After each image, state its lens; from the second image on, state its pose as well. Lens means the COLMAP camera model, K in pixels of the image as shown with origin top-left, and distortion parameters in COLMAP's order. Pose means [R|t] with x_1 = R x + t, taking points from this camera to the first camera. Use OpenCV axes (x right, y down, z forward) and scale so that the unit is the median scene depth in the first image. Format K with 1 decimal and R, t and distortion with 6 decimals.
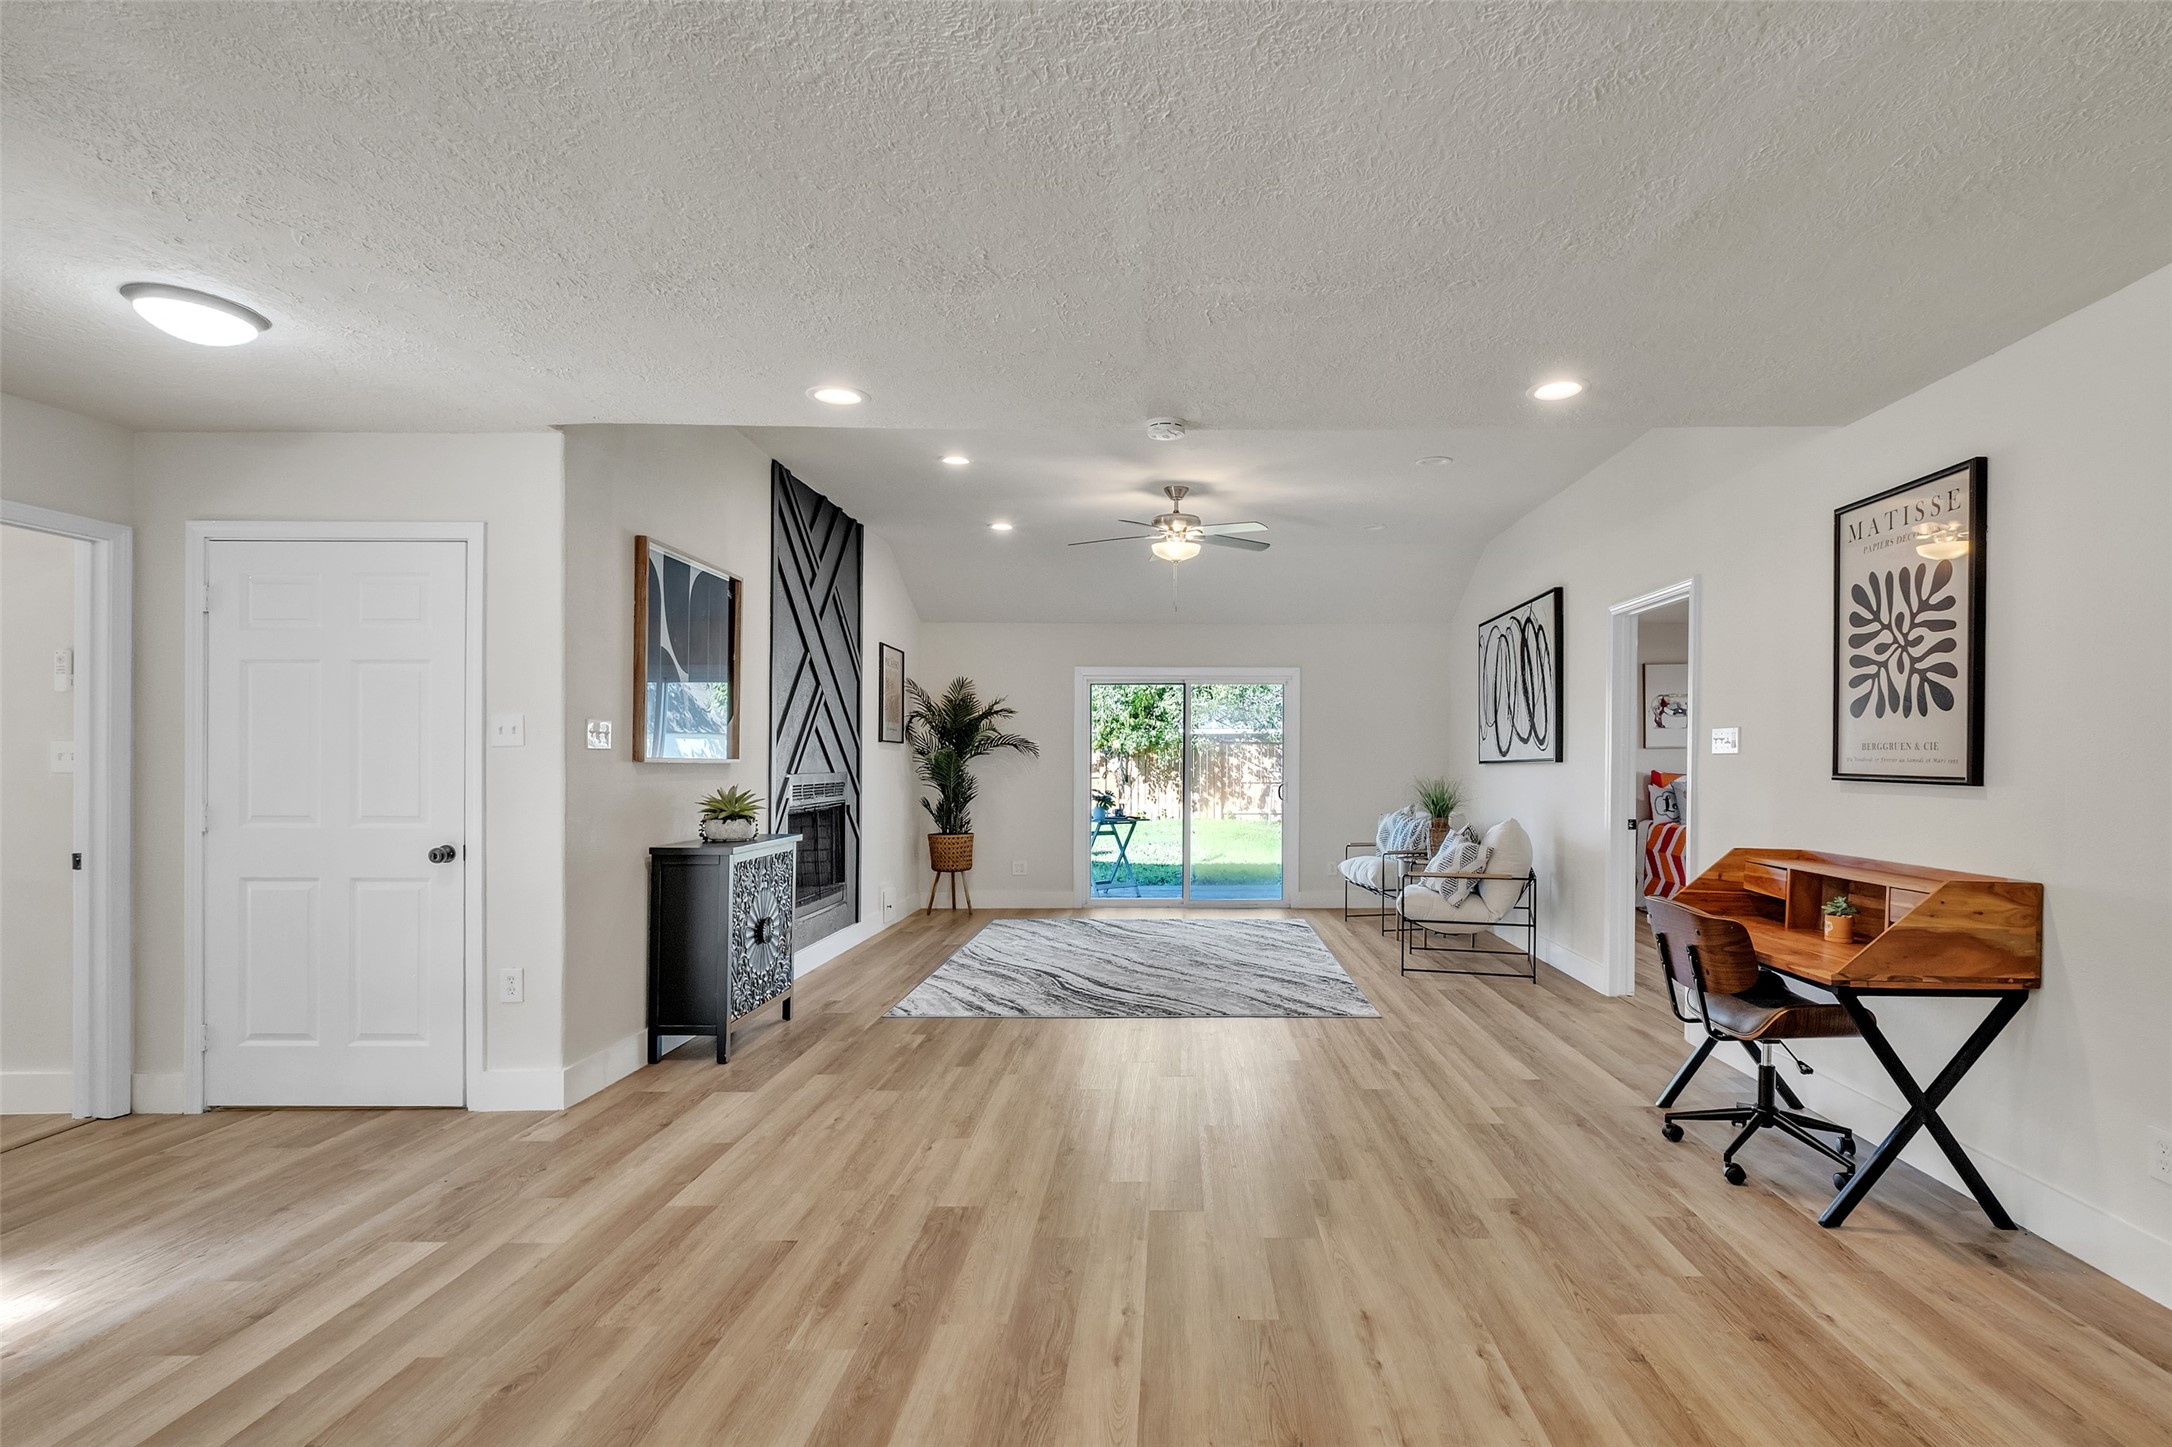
lens RADIAL K [[1050.5, 0, 1123.5], [0, 1050.5, 787.3], [0, 0, 1]] dist [-0.014456, -0.000598]
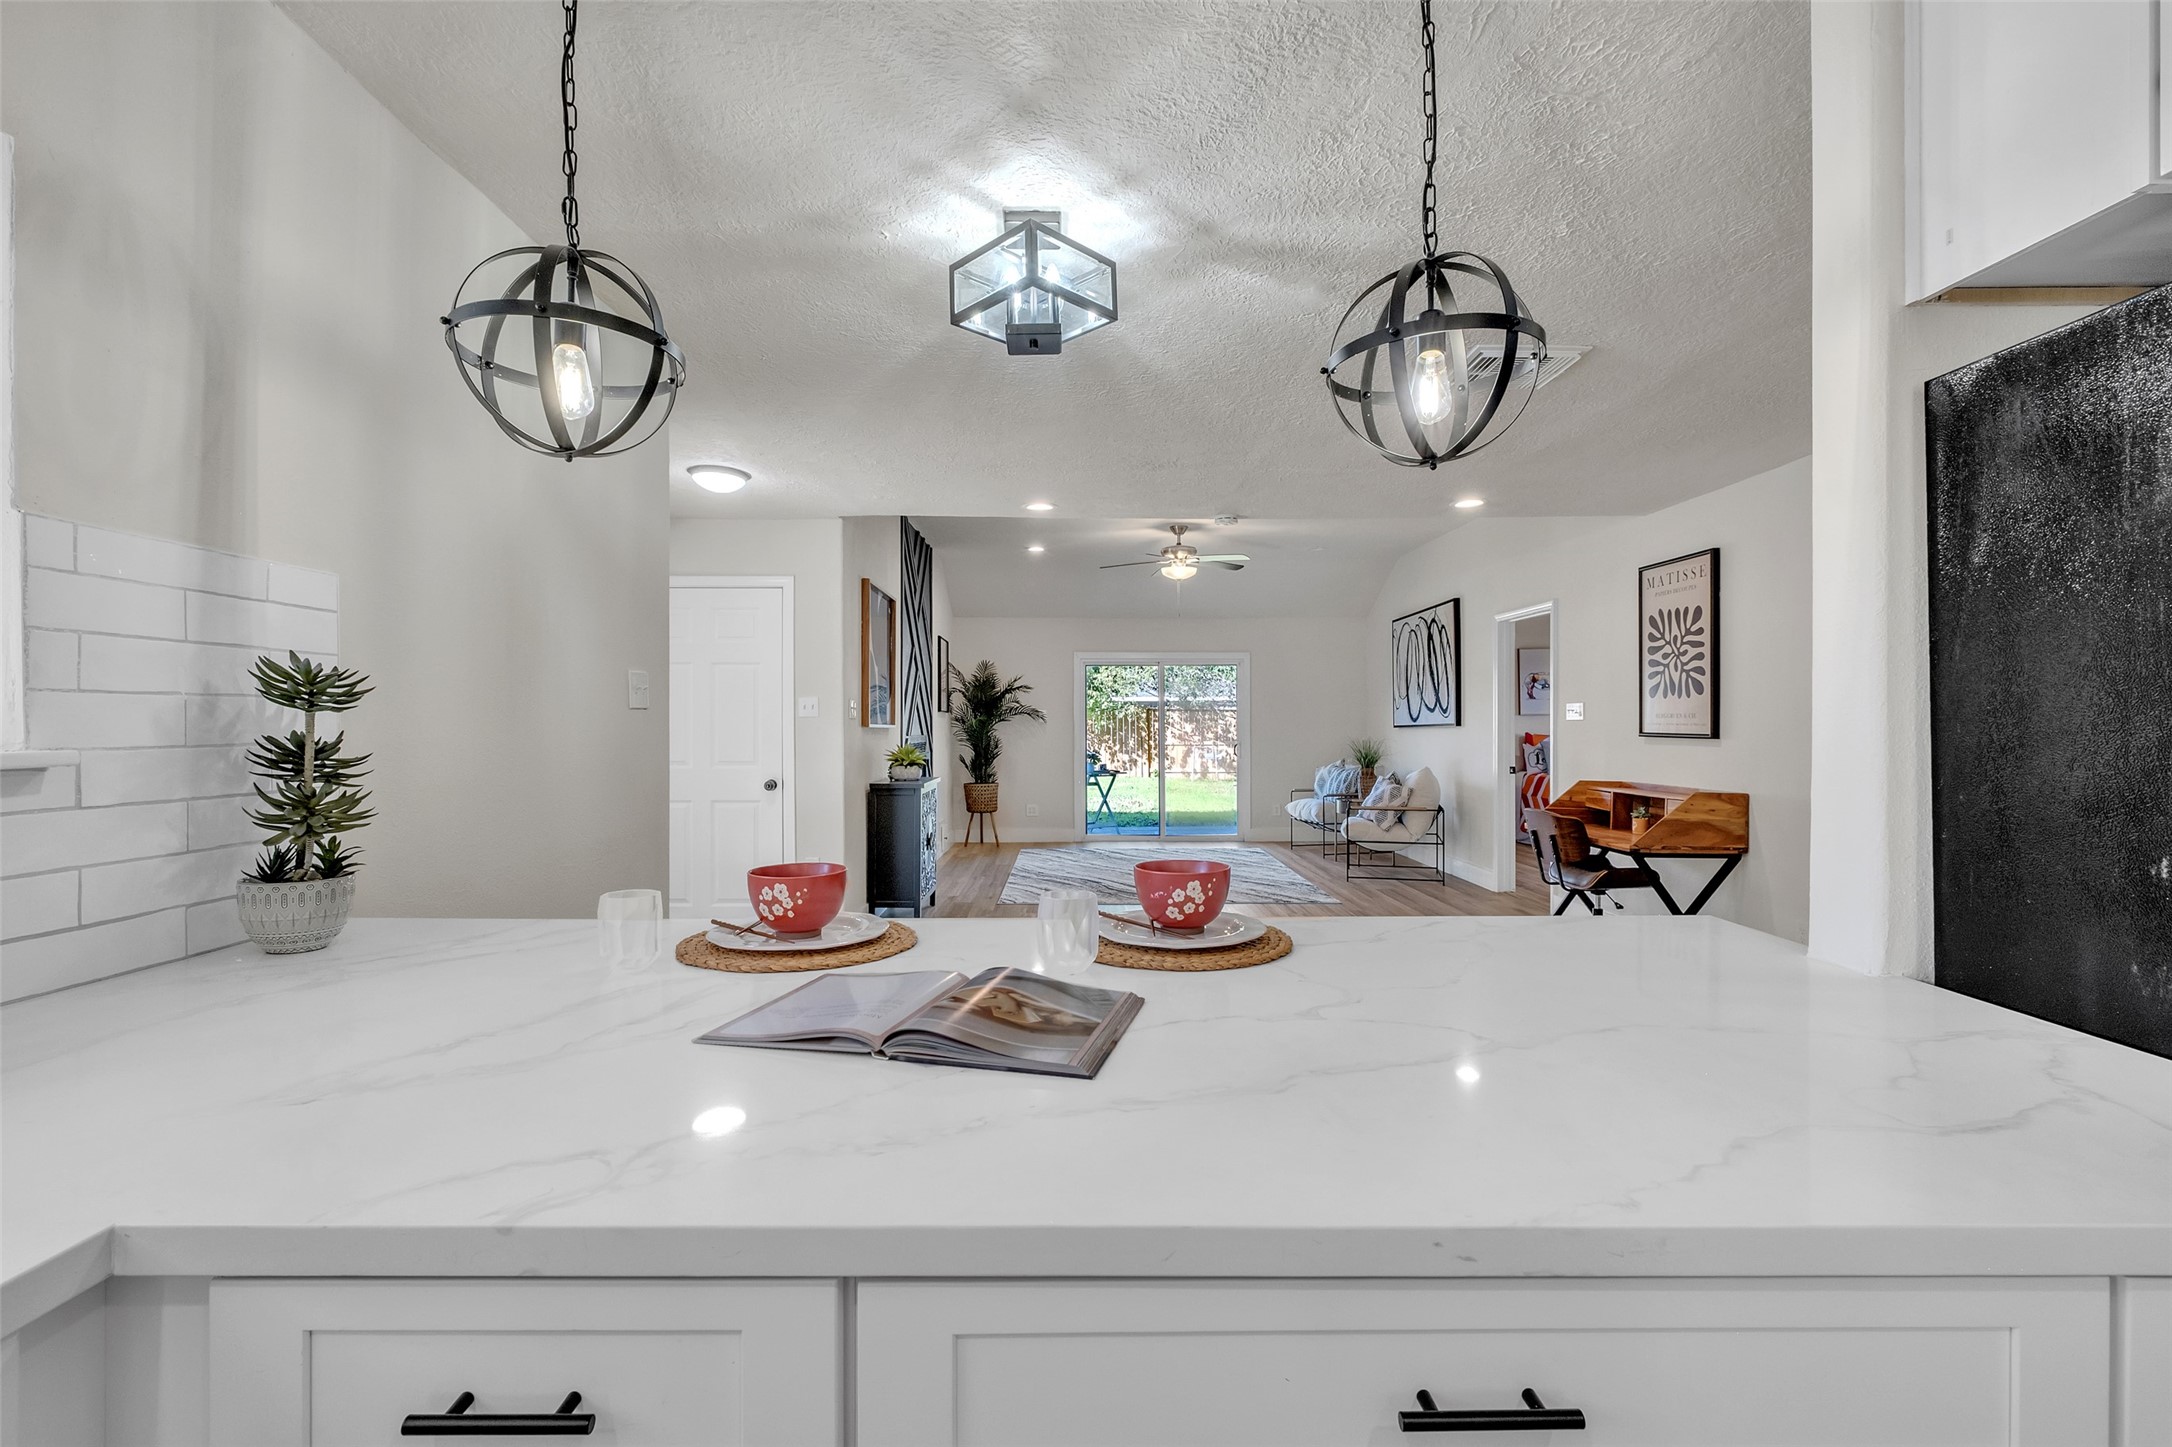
lens RADIAL K [[987.9, 0, 1053.2], [0, 987.9, 733.7], [0, 0, 1]] dist [-0.007792, 0.003459]
pose [[0.999752, -0.003343, 0.021997, -0.135623], [0.003726, 0.999842, -0.017358, 0.006286], [-0.021936, 0.017435, 0.999607, -0.264404]]
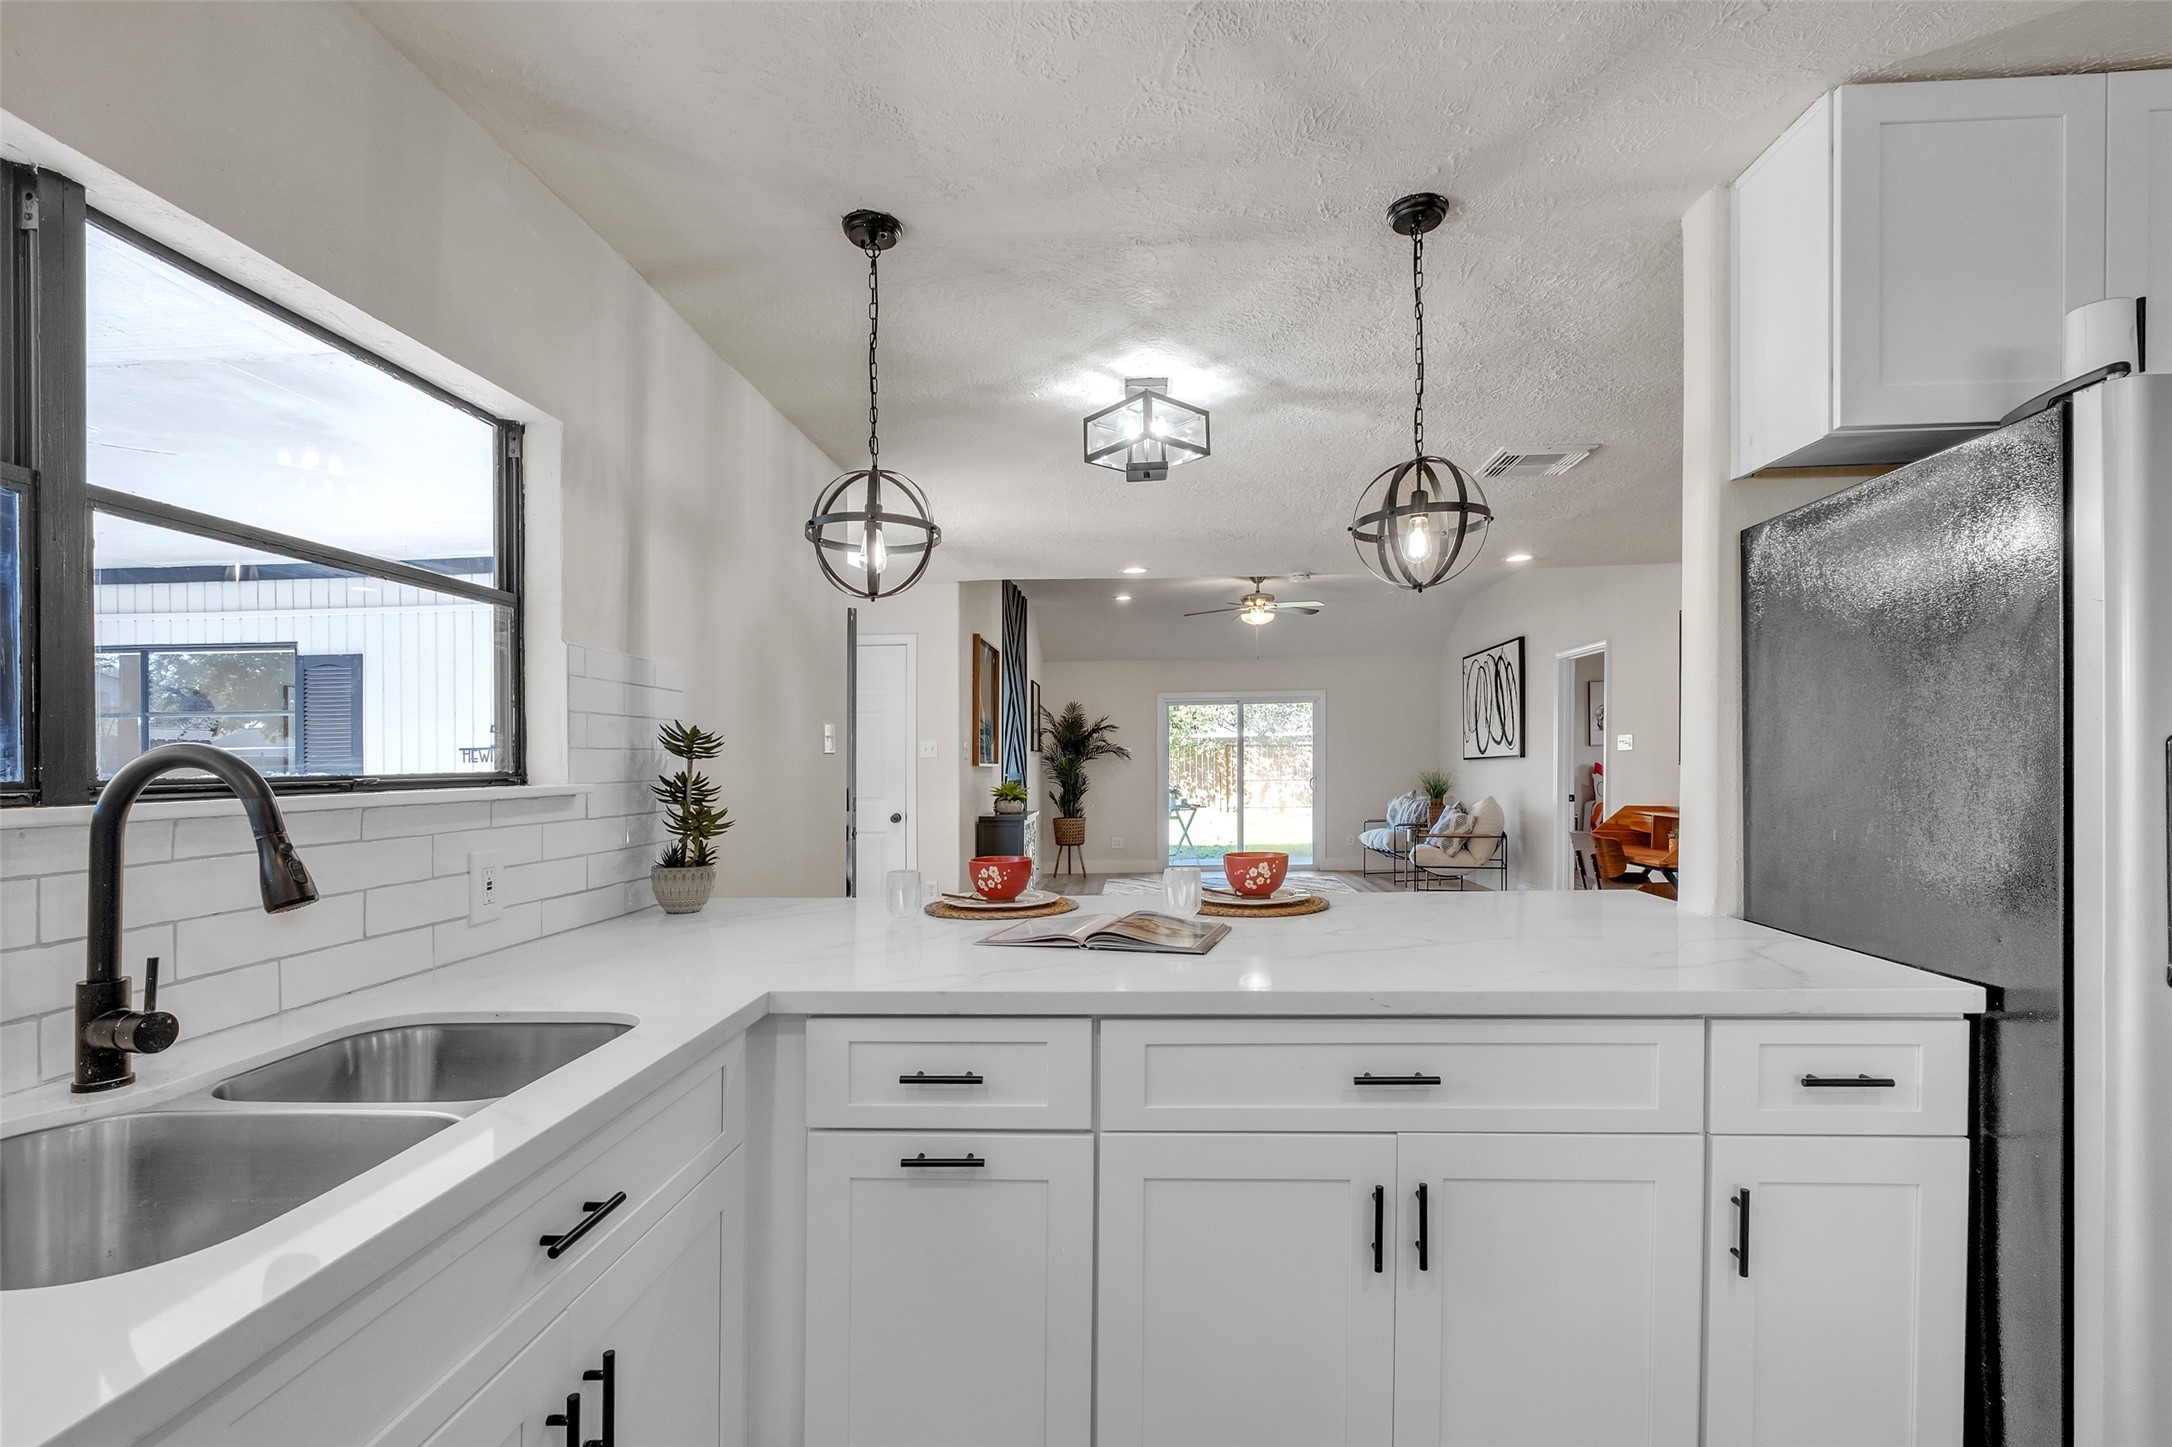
lens RADIAL K [[987.9, 0, 1070.6], [0, 987.9, 827.2], [0, 0, 1]] dist [-0.007792, 0.003459]
pose [[0.999166, -0.014292, -0.038243, -0.152700], [0.015763, 0.999137, 0.038424, 0.009514], [0.037661, -0.038995, 0.998529, -0.376363]]
